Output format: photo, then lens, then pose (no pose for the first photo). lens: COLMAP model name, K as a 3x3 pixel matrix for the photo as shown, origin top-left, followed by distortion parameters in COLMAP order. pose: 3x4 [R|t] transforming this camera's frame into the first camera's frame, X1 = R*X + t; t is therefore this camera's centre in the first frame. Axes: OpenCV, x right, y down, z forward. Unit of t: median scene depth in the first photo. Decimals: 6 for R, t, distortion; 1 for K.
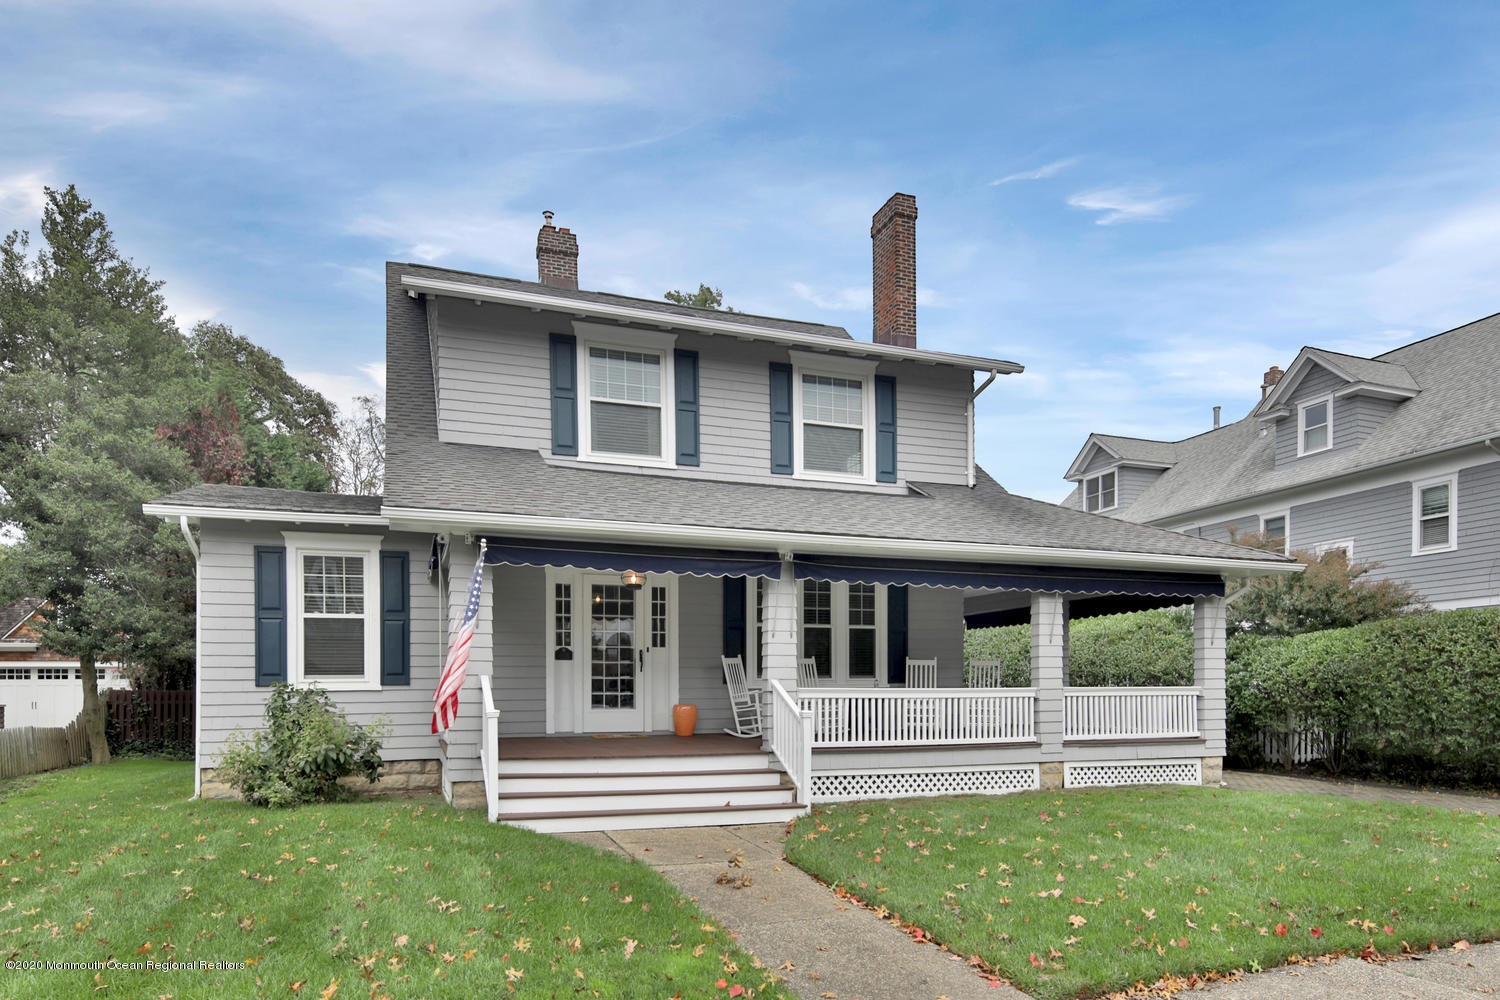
lens RADIAL K [[743.2, 0, 749.7], [0, 743.2, 471.7], [0, 0, 1]] dist [-0.000750, -0.000304]
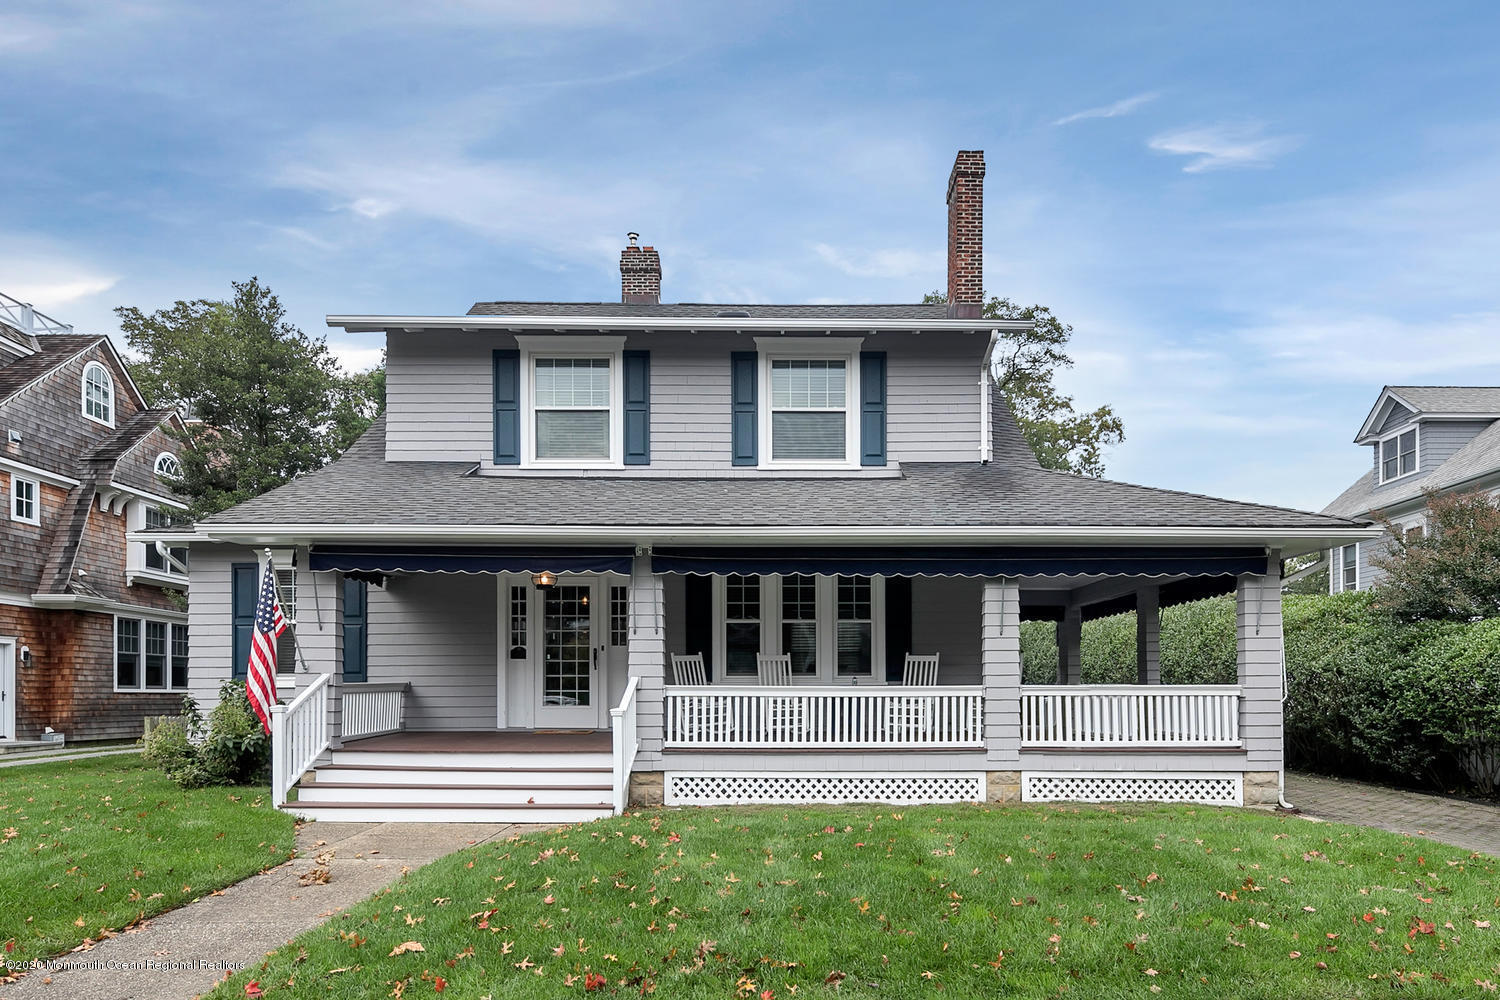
lens RADIAL K [[734.4, 0, 749.9], [0, 734.4, 483.7], [0, 0, 1]] dist [0.001206, 0.000505]
pose [[0.960306, -0.071878, -0.269530, 0.331625], [0.075938, 0.997102, 0.004650, 0.024395], [0.268415, -0.024933, 0.962981, 0.086286]]
